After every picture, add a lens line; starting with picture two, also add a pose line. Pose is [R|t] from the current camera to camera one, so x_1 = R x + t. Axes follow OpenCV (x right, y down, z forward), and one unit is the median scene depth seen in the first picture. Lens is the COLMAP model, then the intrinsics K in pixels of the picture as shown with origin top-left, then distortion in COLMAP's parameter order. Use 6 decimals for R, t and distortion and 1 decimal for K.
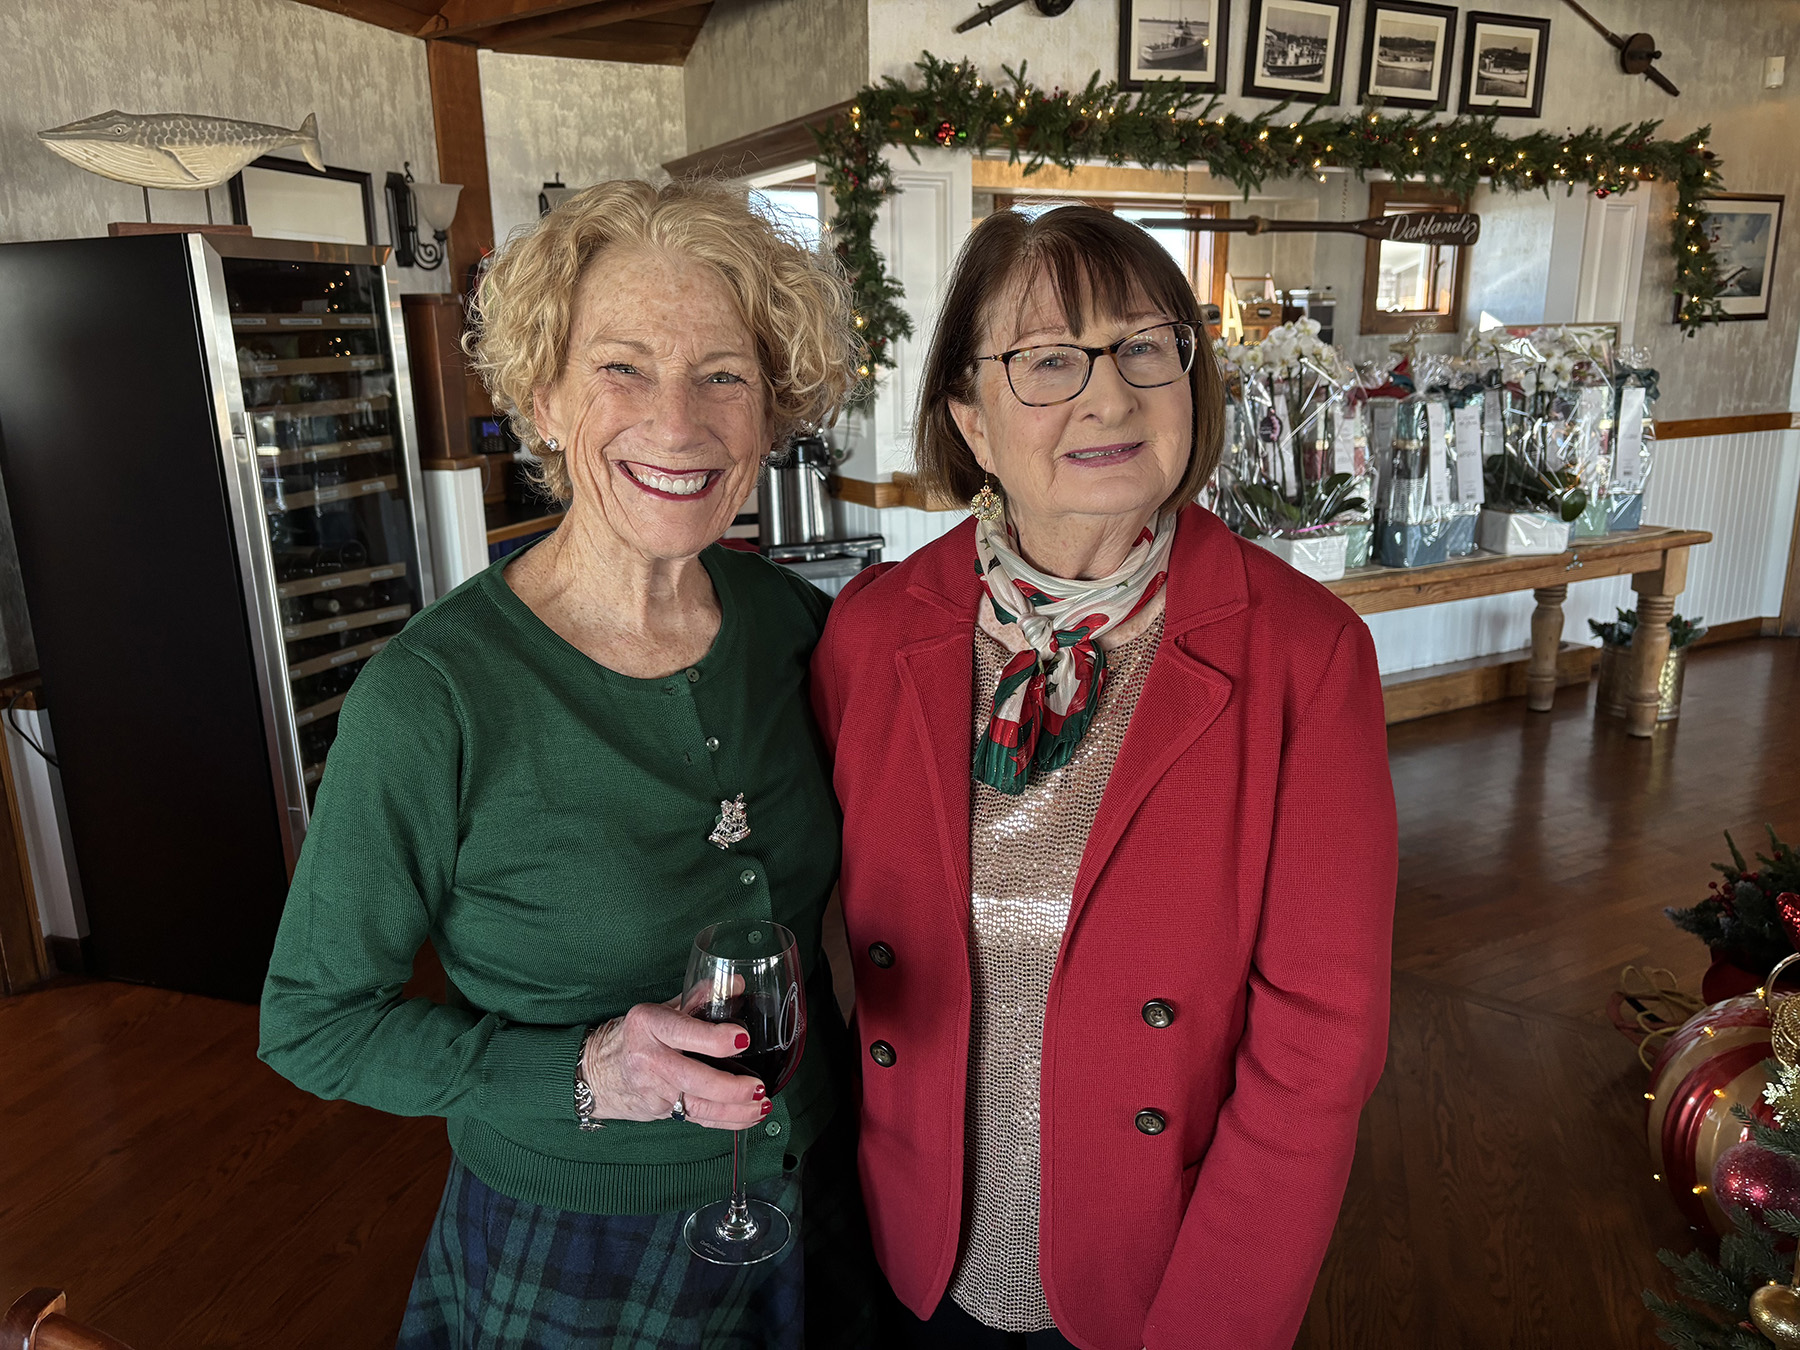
lens RADIAL K [[1356.3, 0, 900.0], [0, 1356.3, 675.0], [0, 0, 1]] dist [0.043703, -0.058763]
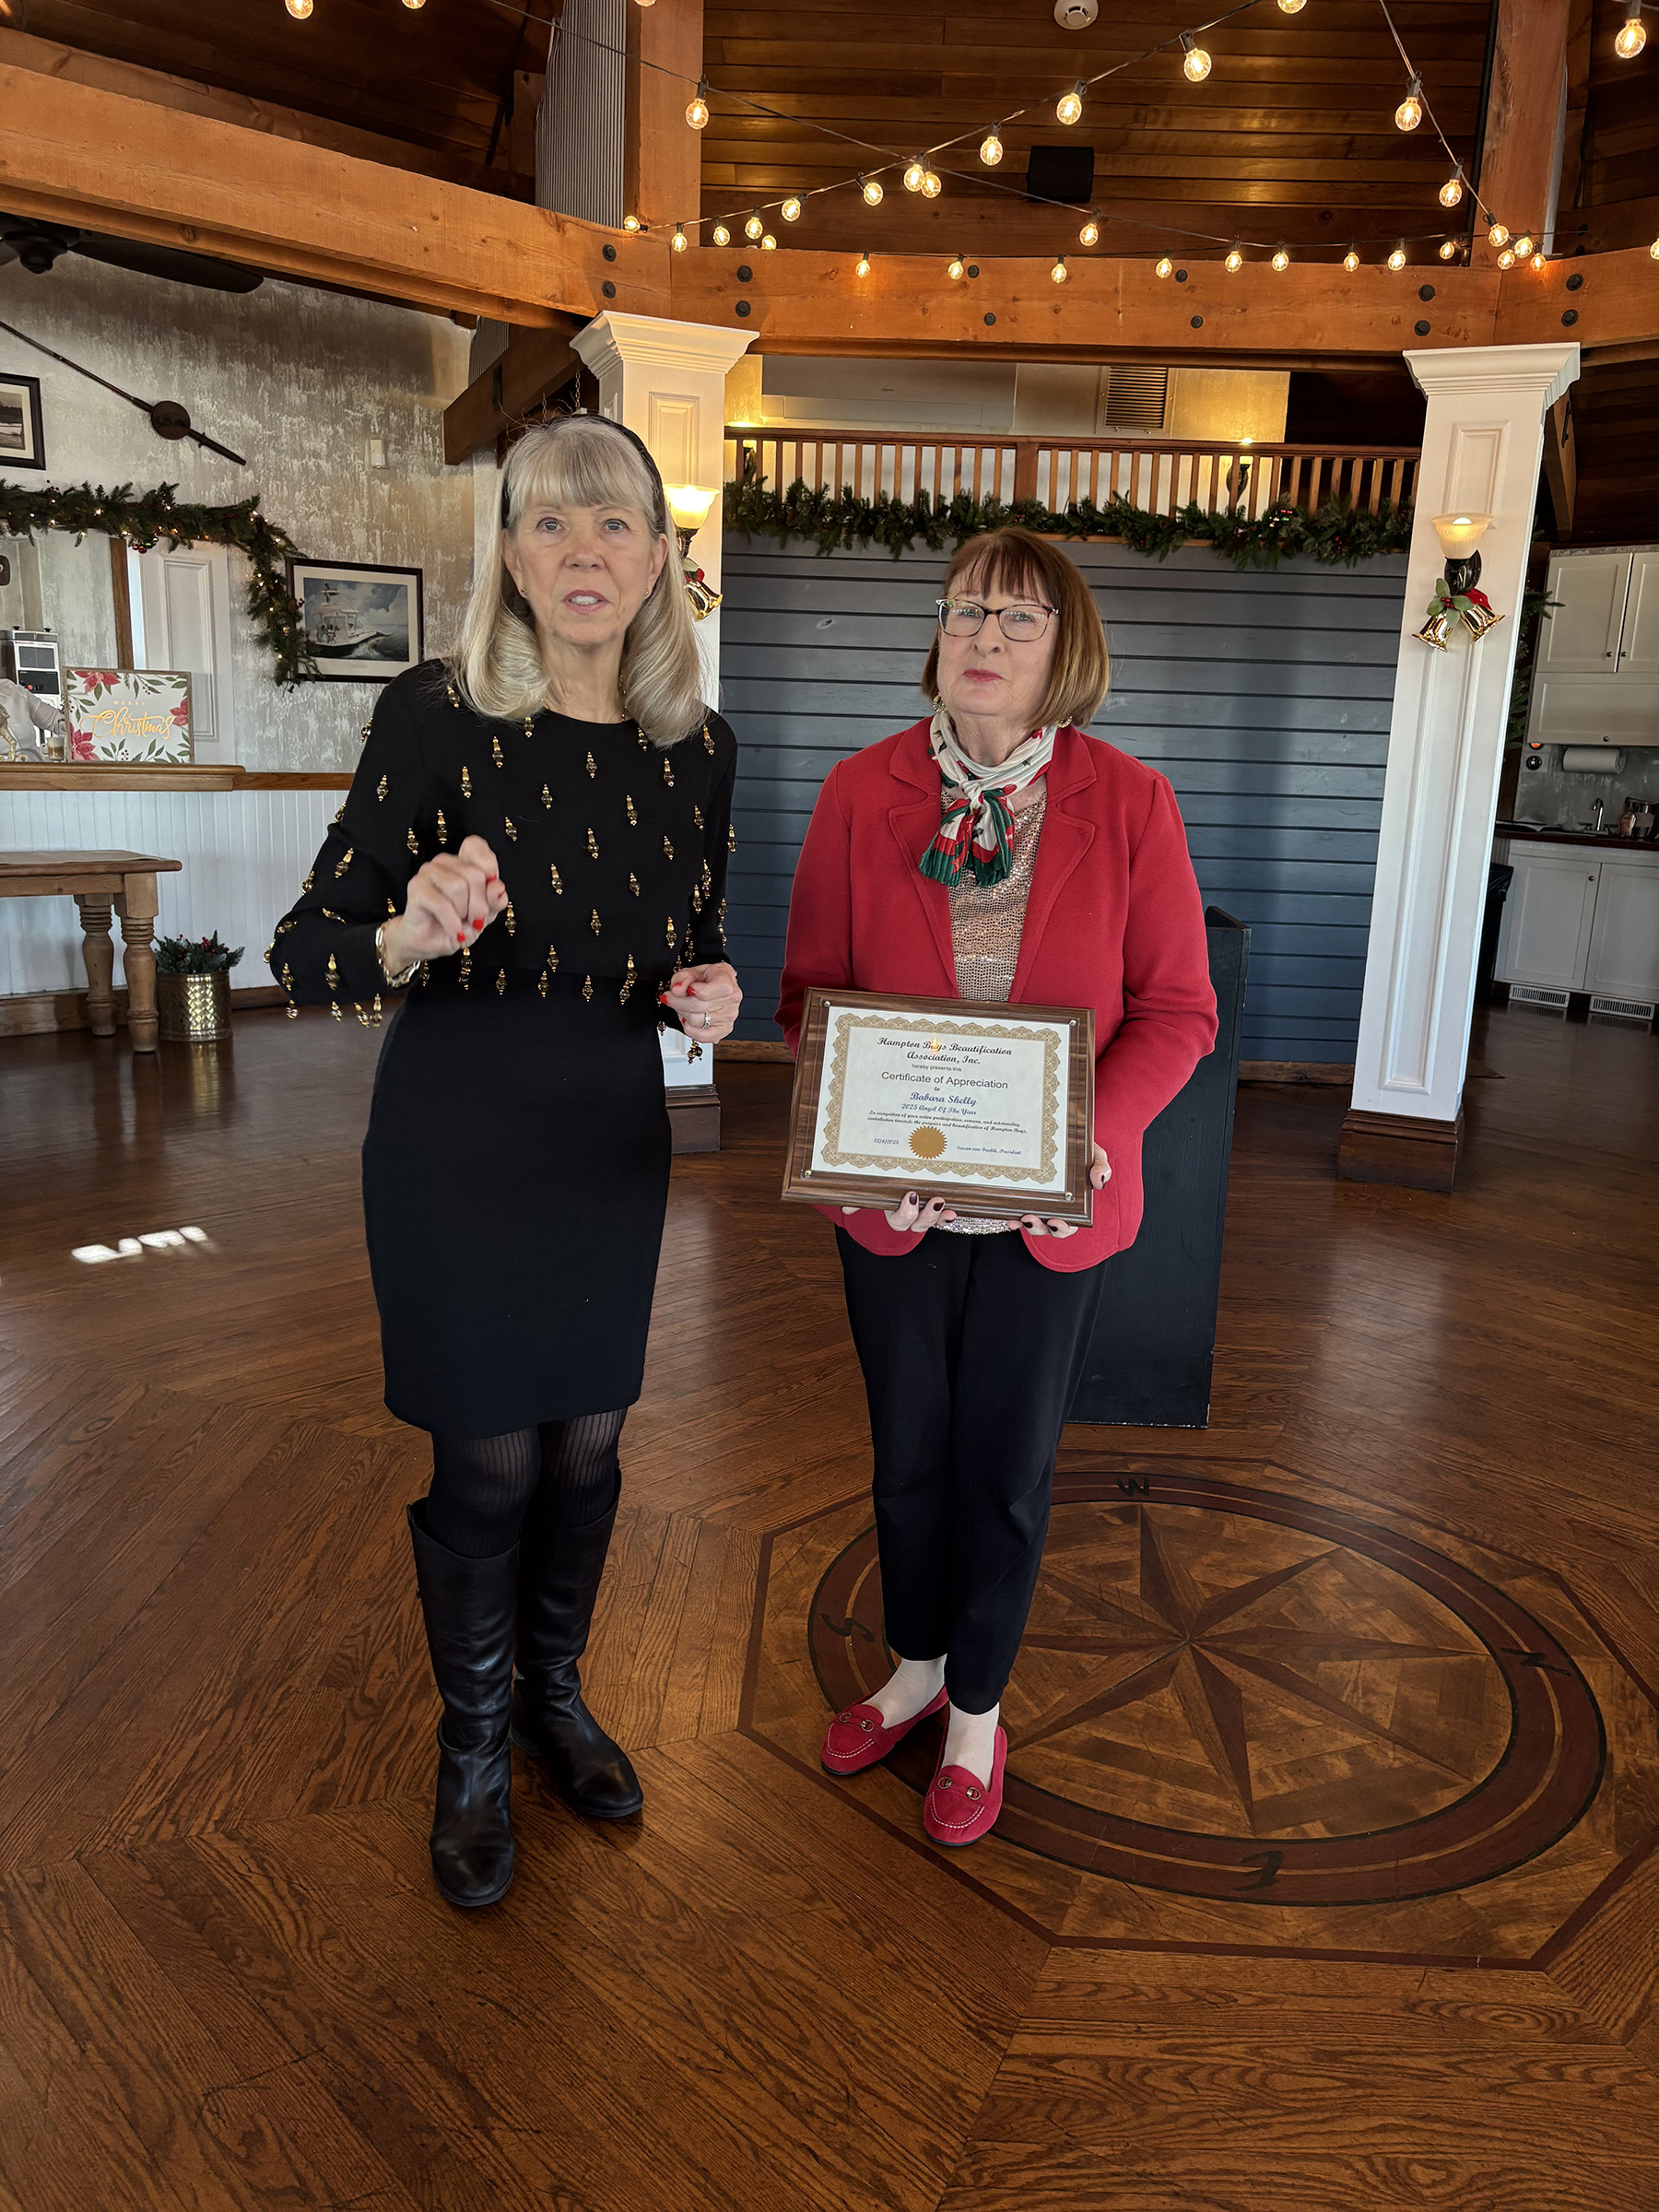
lens RADIAL K [[1677.7, 0, 837.5], [0, 1677.7, 1103.3], [0, 0, 1]] dist [-0.012004, 0.059073]
pose [[0.957883, -0.010741, 0.286959, 0.610959], [0.017416, 0.999634, -0.020721, 0.109955], [-0.286631, 0.024846, 0.957719, -0.374972]]
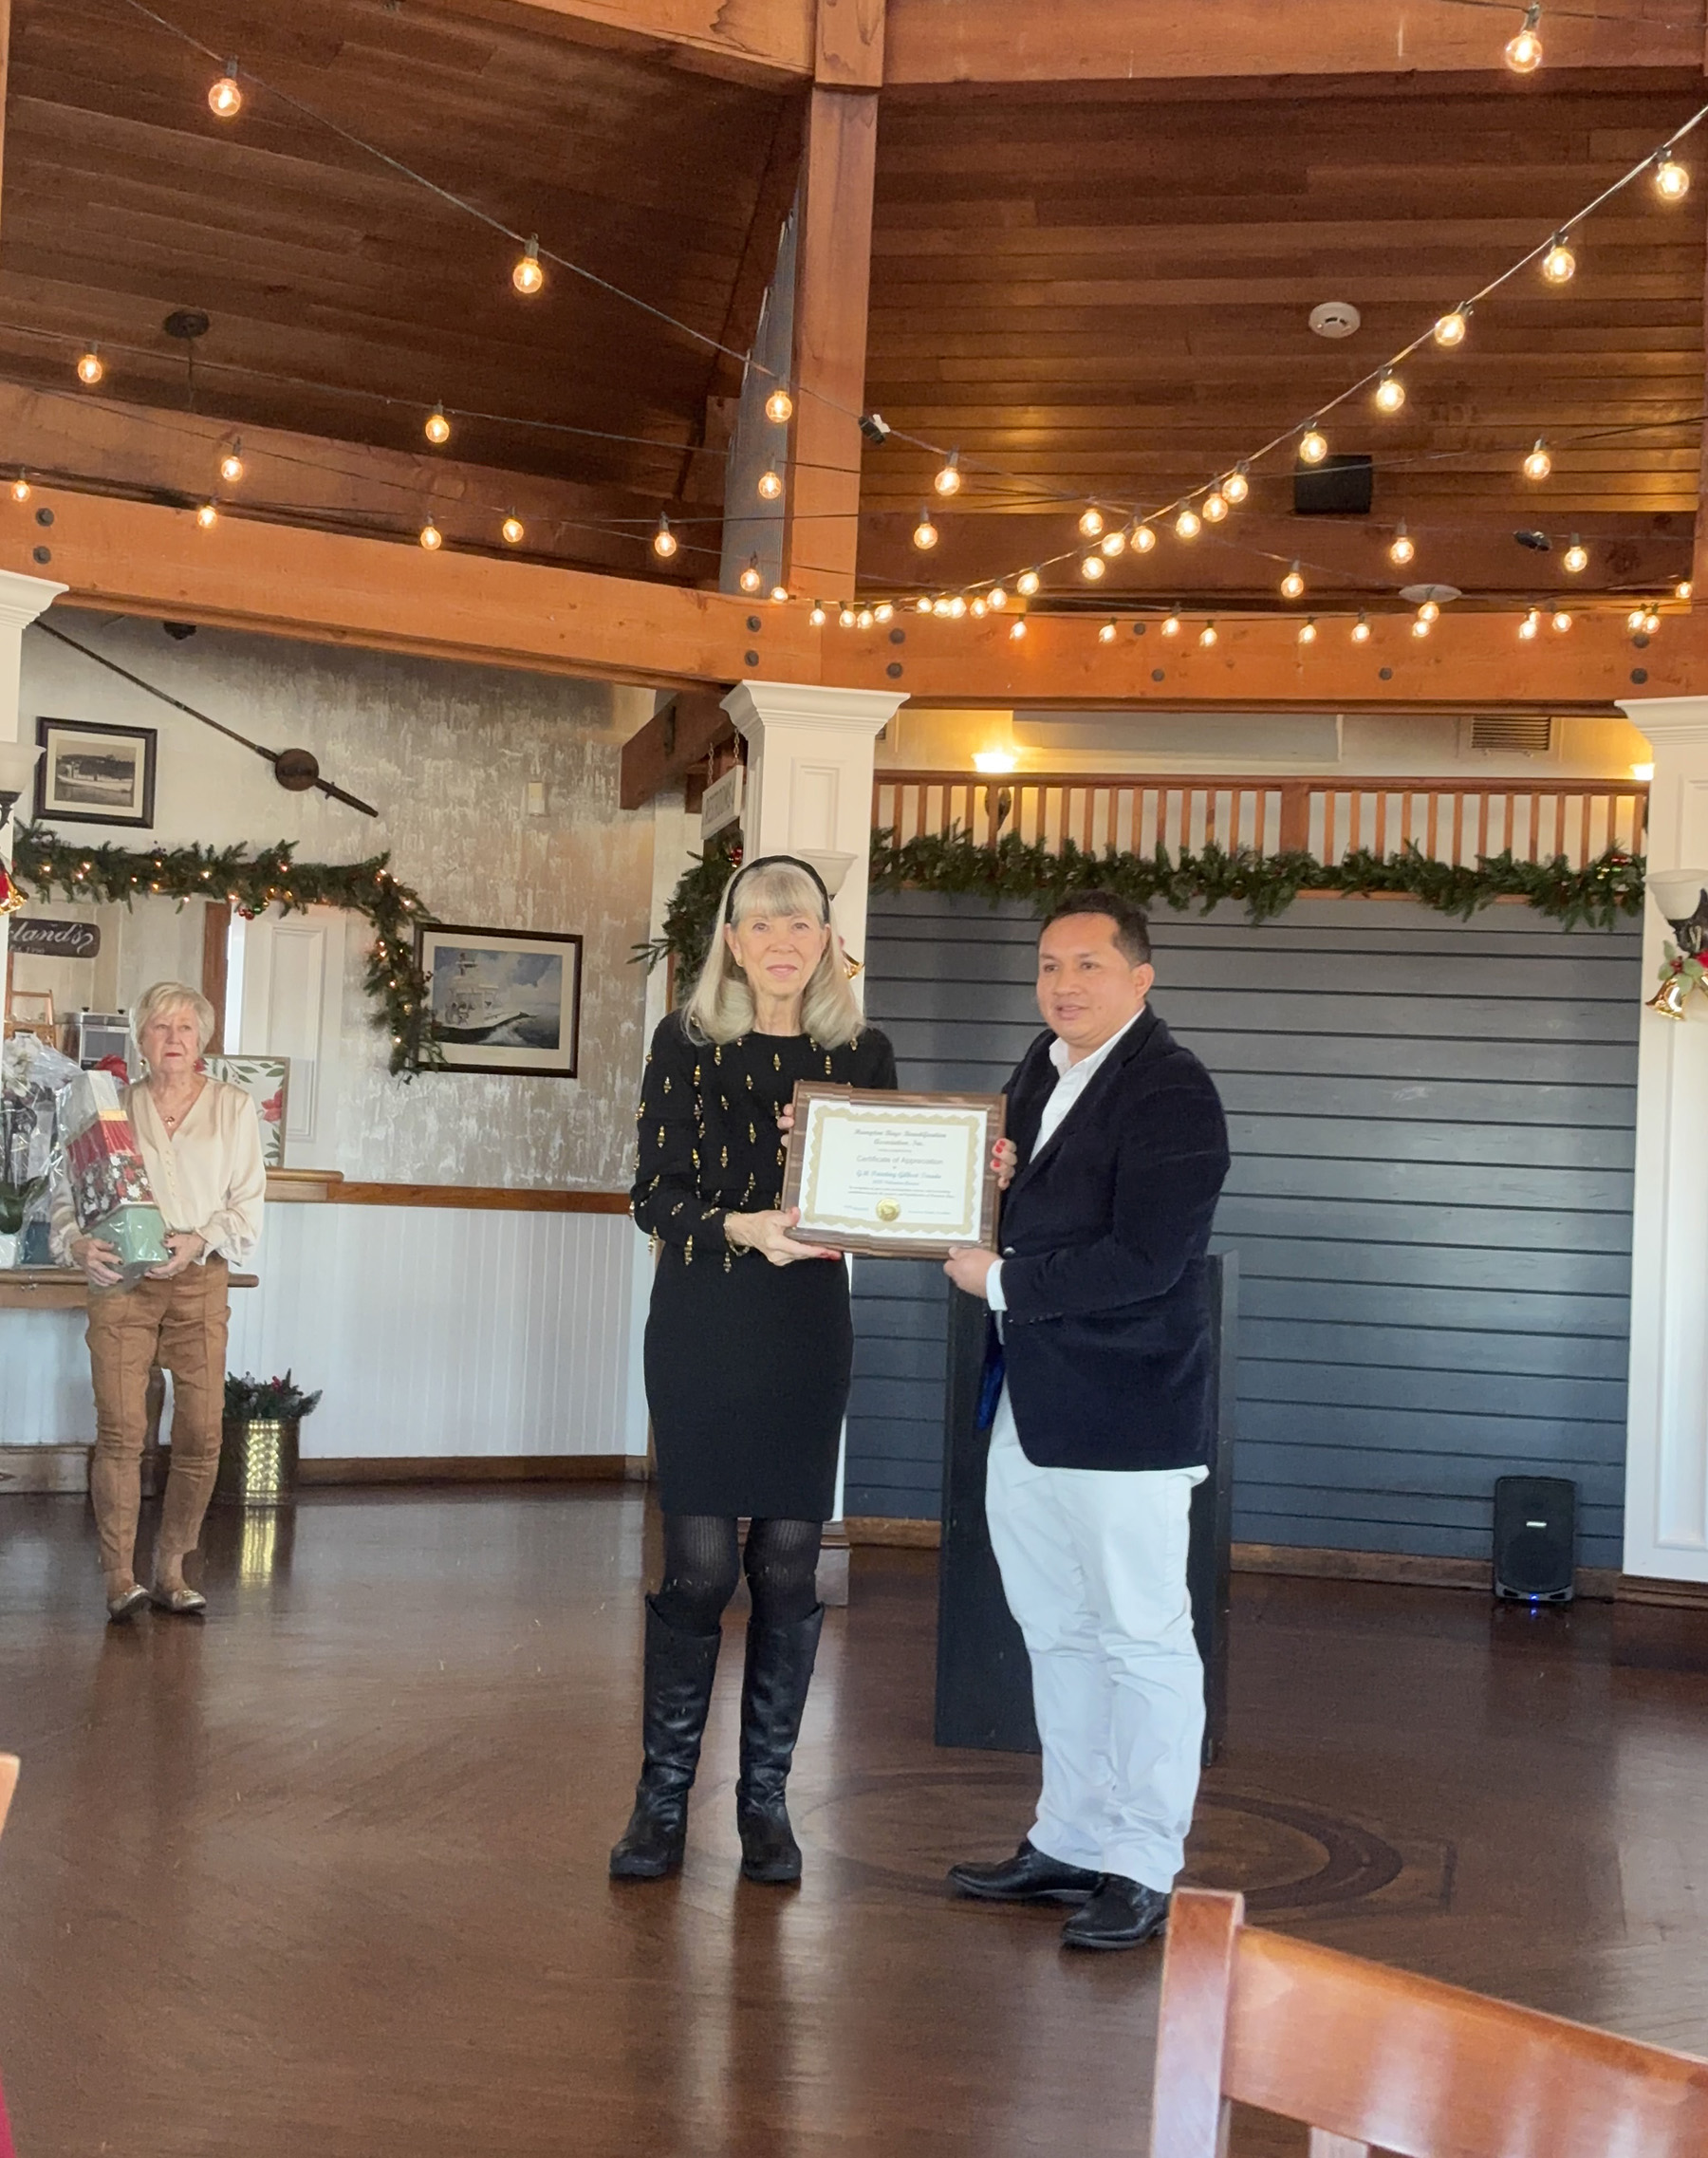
lens RADIAL K [[3343.8, 0, 853.0], [0, 3343.8, 1084.7], [0, 0, 1]] dist [0.234558, -1.057804]
pose [[0.992689, 0.066989, 0.100400, 0.647257], [-0.036830, 0.960286, -0.276576, 0.325549], [-0.114940, 0.270856, 0.955733, -1.043167]]
